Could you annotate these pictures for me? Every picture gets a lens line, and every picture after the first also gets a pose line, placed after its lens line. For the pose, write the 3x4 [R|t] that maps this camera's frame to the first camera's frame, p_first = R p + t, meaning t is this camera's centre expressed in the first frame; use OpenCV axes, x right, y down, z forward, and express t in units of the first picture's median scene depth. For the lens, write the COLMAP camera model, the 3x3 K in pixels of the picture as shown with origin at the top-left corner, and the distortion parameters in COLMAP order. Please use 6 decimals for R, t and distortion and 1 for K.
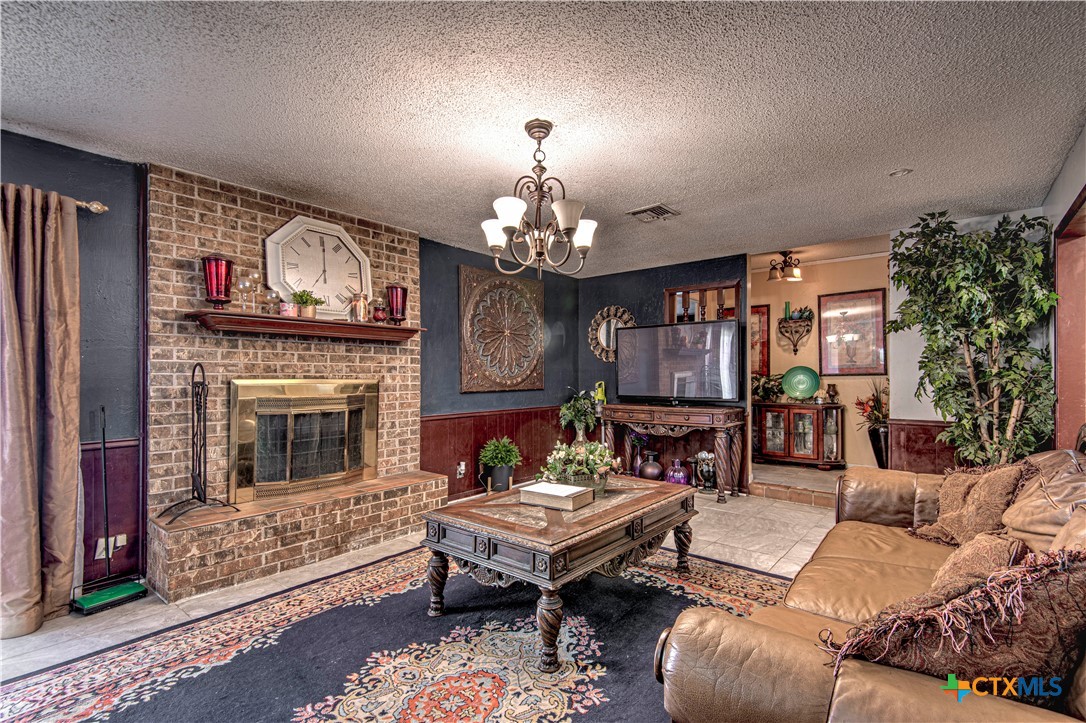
lens RADIAL K [[499.9, 0, 541.8], [0, 499.9, 374.6], [0, 0, 1]] dist [0.023913, -0.009240]
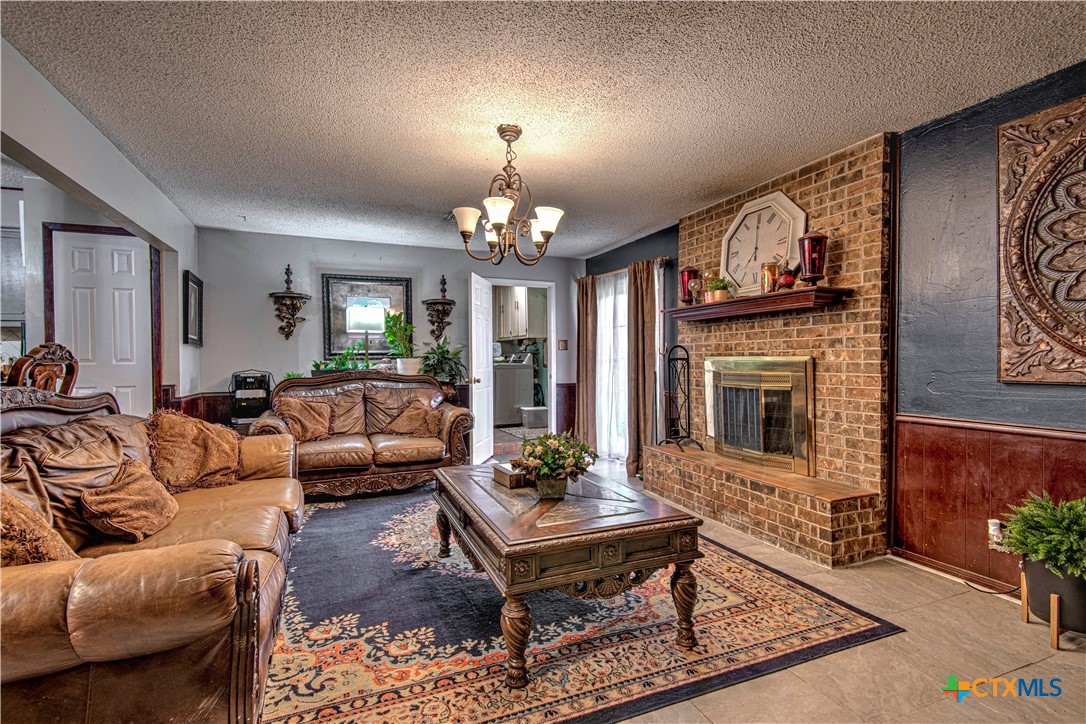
lens RADIAL K [[499.9, 0, 548.2], [0, 499.9, 365.5], [0, 0, 1]] dist [0.023913, -0.009240]
pose [[-0.455341, 0.016904, -0.890157, 0.685564], [0.011054, 0.999850, 0.013332, 0.010376], [0.890248, -0.003769, -0.455460, 1.137449]]
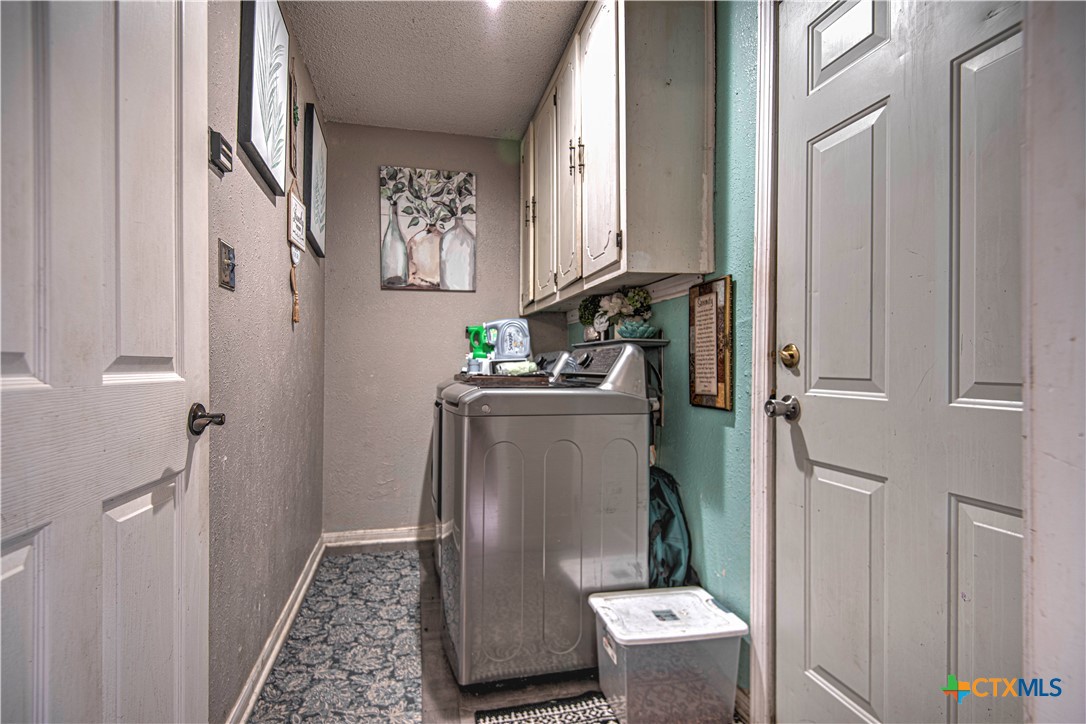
lens RADIAL K [[499.9, 0, 519.1], [0, 499.9, 365.3], [0, 0, 1]] dist [0.023913, -0.009240]
pose [[-0.604936, 0.004124, -0.796263, -0.802156], [0.003945, 0.999990, 0.002182, 0.002704], [0.796264, -0.001821, -0.604946, 0.255243]]
